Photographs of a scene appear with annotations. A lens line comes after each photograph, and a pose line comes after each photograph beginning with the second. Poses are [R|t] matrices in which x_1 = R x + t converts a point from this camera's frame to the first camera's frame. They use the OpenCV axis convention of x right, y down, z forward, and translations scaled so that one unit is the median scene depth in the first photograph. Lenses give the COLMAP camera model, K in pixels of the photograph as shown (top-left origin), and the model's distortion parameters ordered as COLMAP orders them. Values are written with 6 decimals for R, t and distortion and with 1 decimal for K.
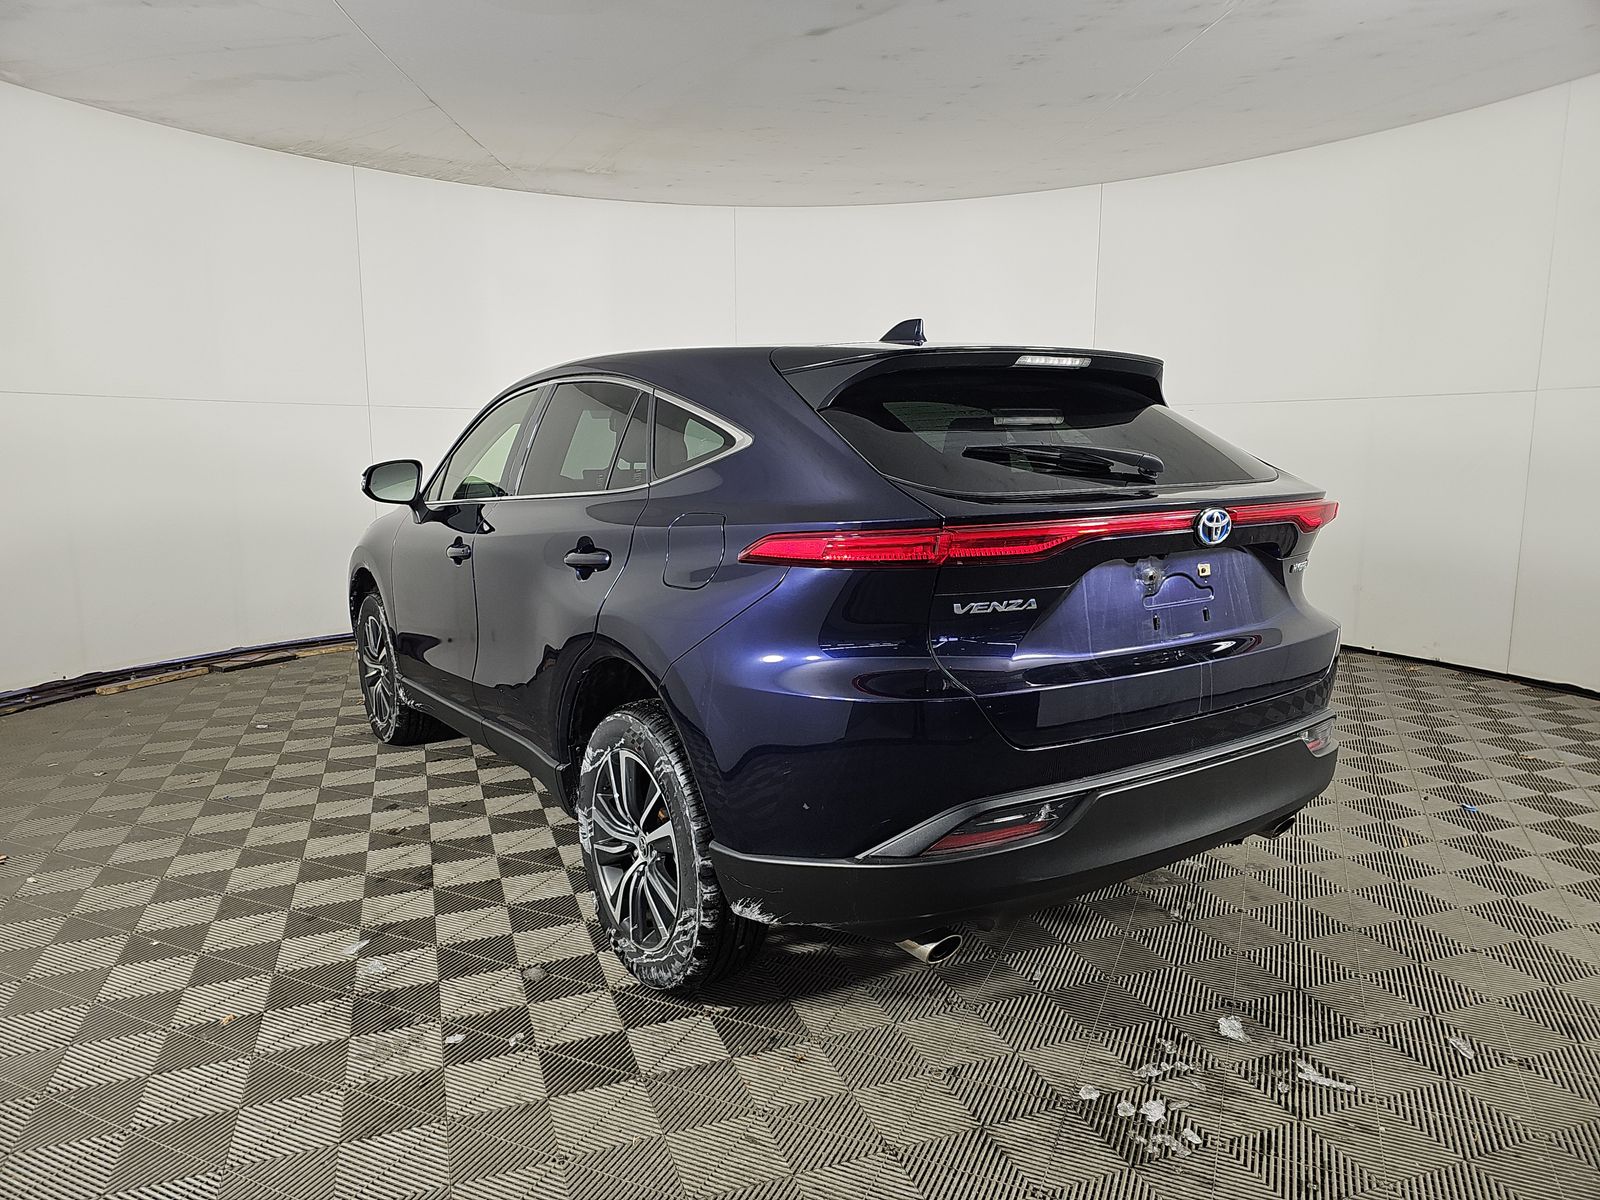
lens RADIAL K [[1062.9, 0, 800.0], [0, 1062.9, 600.0], [0, 0, 1]] dist [0.031843, -0.062911]
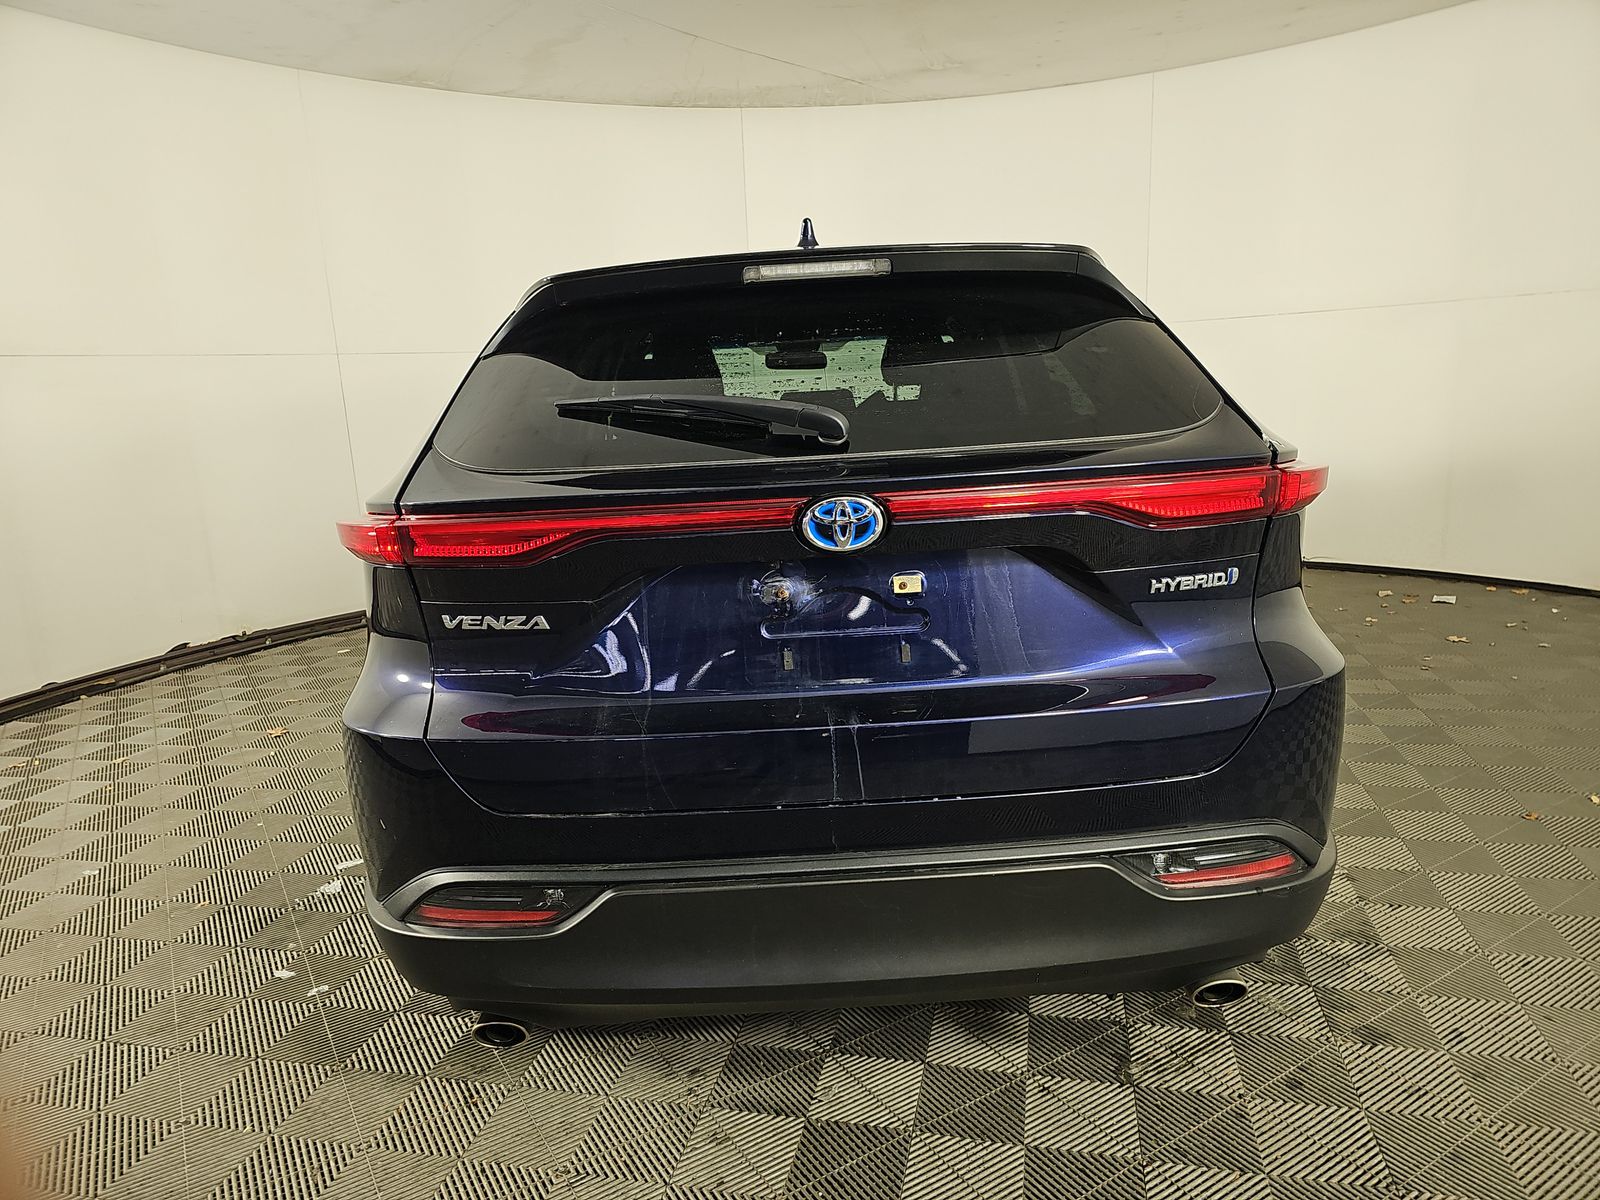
lens RADIAL K [[1062.9, 0, 800.0], [0, 1062.9, 600.0], [0, 0, 1]] dist [0.031843, -0.062911]
pose [[0.829375, 0.078013, -0.553218, 0.686528], [-0.033759, 0.995392, 0.089755, -0.074784], [0.557671, -0.055765, 0.828187, 0.427190]]
